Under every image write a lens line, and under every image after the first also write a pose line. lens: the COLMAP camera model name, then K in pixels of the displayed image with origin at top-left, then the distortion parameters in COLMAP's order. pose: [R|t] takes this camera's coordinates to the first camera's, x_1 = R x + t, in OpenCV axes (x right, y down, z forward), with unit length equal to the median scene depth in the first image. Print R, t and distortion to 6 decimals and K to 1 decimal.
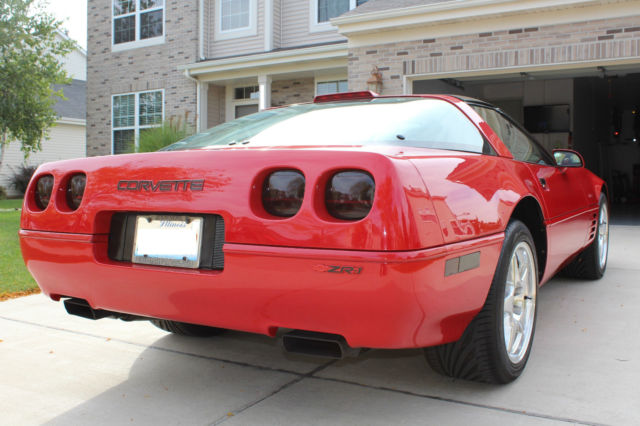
lens RADIAL K [[685.3, 0, 319.3], [0, 685.3, 199.3], [0, 0, 1]] dist [-0.010698, 0.019853]
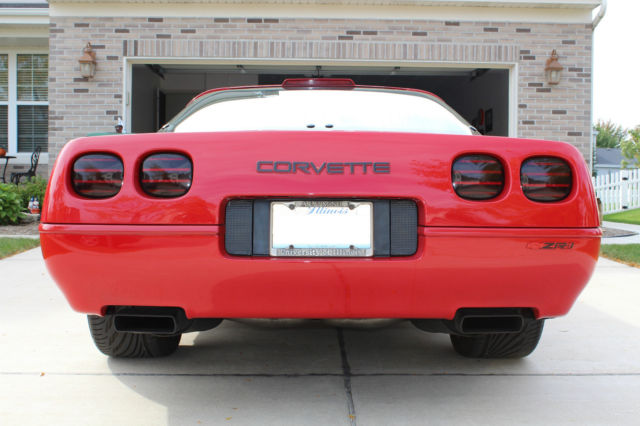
lens RADIAL K [[810.3, 0, 320.0], [0, 810.3, 213.0], [0, 0, 1]] dist [-0.026514, 0.023815]
pose [[0.843068, -0.012134, 0.537670, -0.240910], [0.010350, 0.999926, 0.006336, 0.009732], [-0.537707, 0.000223, 0.843132, 0.029396]]
